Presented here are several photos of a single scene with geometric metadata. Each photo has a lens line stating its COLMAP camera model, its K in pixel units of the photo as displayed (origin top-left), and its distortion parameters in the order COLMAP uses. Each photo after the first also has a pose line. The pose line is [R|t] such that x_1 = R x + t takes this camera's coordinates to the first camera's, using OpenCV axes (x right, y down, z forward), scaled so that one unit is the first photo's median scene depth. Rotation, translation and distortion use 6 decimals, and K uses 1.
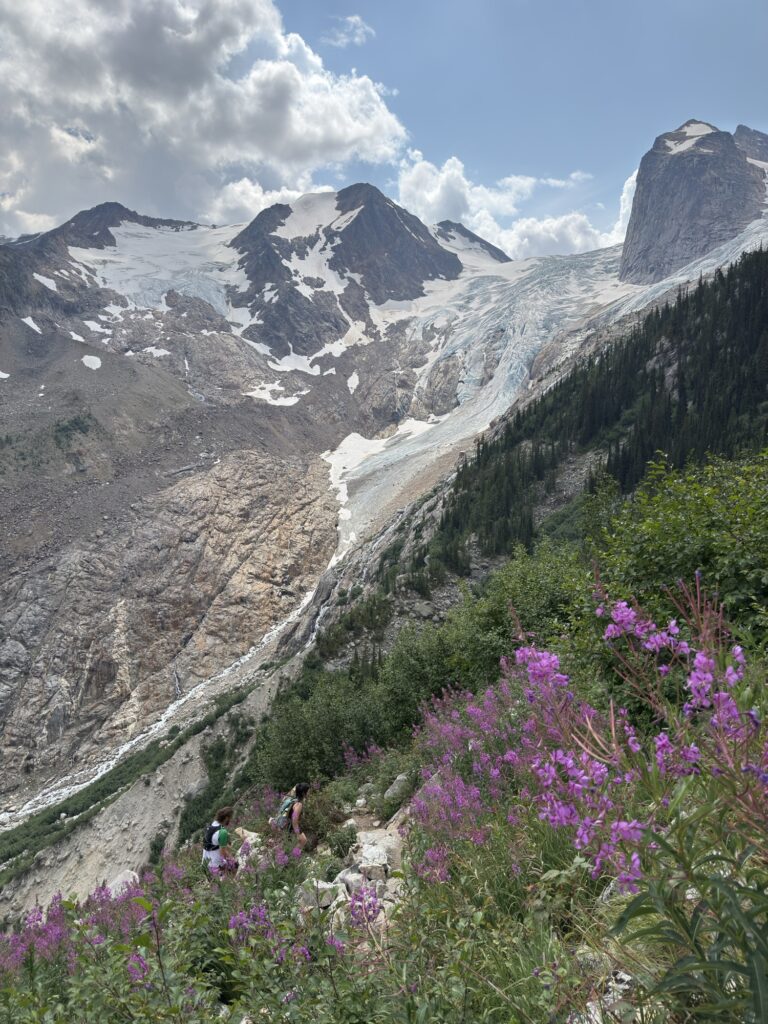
lens RADIAL K [[695.8, 0, 382.7], [0, 695.8, 531.5], [0, 0, 1]] dist [0.091567, -0.140459]
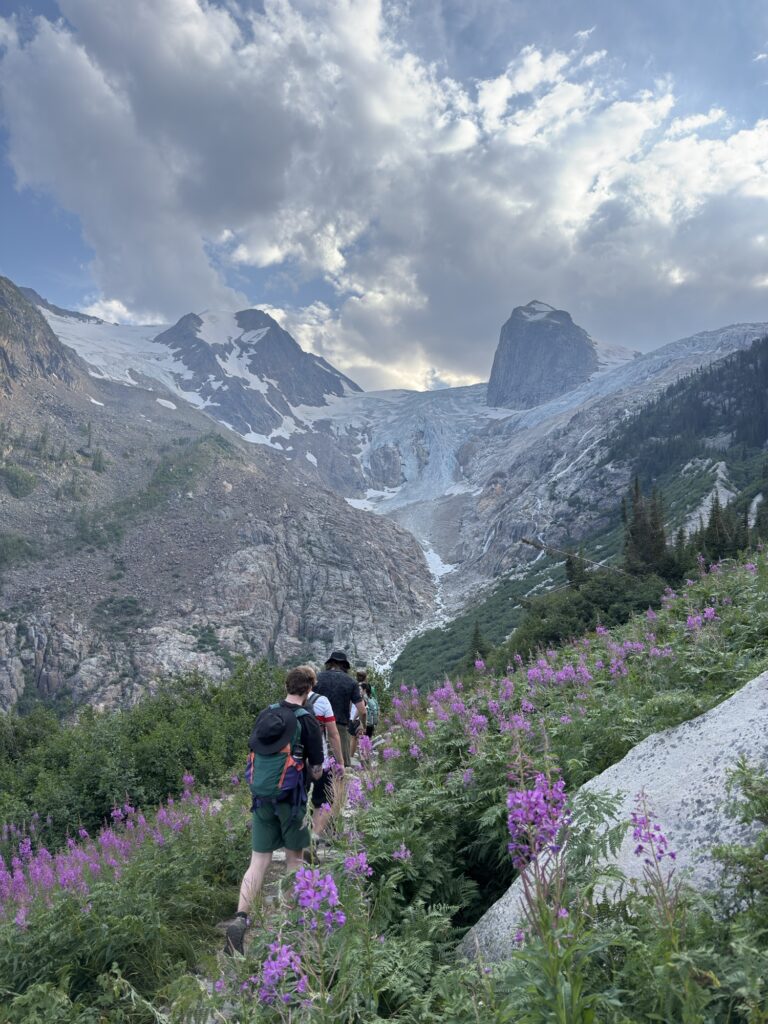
lens RADIAL K [[703.4, 0, 379.7], [0, 703.4, 513.2], [0, 0, 1]] dist [0.169796, -0.361782]
pose [[0.947667, 0.063311, 0.312919, -0.249047], [0.005837, 0.976541, -0.215254, 0.109490], [-0.319206, 0.205815, 0.925066, -0.094040]]
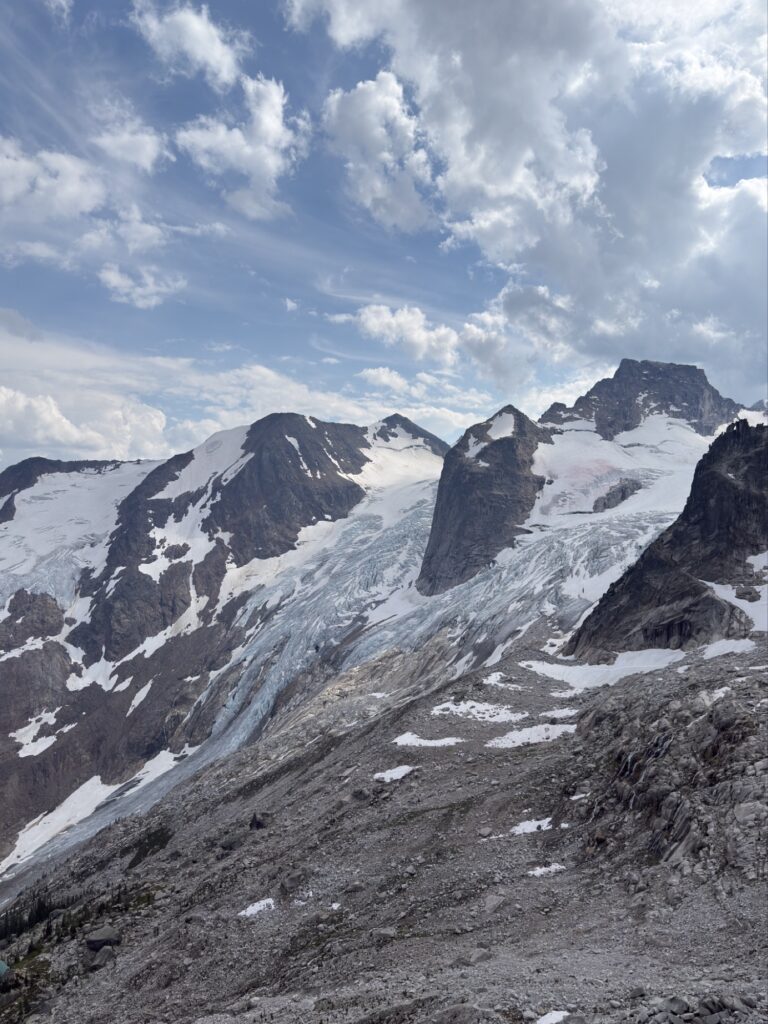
lens RADIAL K [[786.0, 0, 384.0], [0, 786.0, 512.0], [0, 0, 1]] dist [0.170684, -0.329661]
pose [[0.983828, -0.017533, -0.178255, 0.462877], [-0.002354, 0.993846, -0.110747, -0.301584], [0.179099, 0.109376, 0.977732, -0.146020]]
